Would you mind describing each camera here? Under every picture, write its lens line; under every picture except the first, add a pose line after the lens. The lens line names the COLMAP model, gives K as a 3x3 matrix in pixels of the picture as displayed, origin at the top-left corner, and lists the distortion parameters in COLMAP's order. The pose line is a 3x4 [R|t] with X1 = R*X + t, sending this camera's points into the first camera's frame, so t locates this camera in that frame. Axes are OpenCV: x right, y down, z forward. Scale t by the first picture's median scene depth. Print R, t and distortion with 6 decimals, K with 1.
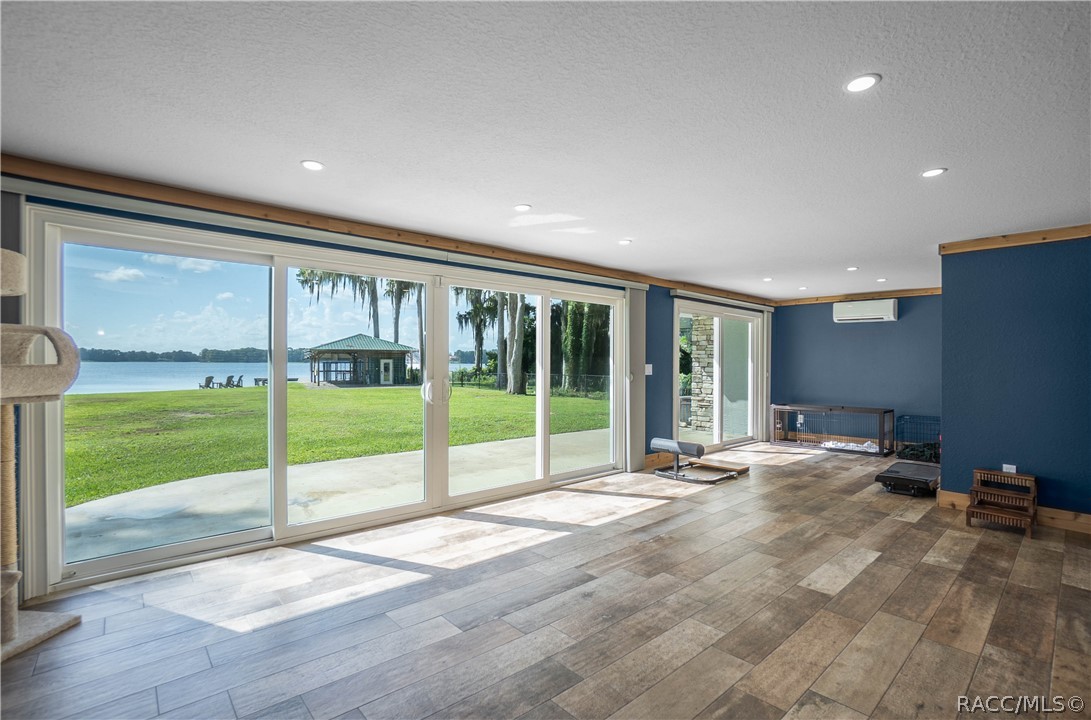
lens RADIAL K [[516.0, 0, 538.1], [0, 516.0, 365.6], [0, 0, 1]] dist [-0.016318, 0.004011]
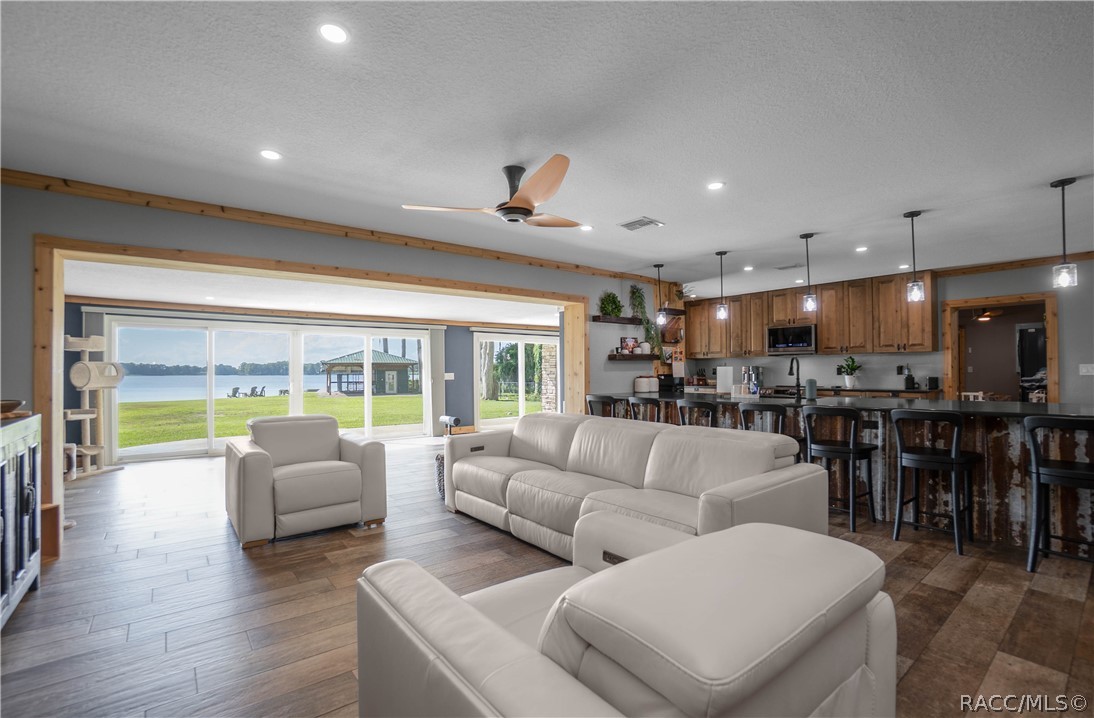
lens RADIAL K [[517.4, 0, 544.0], [0, 517.4, 368.2], [0, 0, 1]] dist [-0.016318, 0.004011]
pose [[0.998607, -0.011352, -0.051526, 0.110741], [0.010617, 0.999838, -0.014520, 0.001745], [0.051683, 0.013953, 0.998566, -0.121054]]
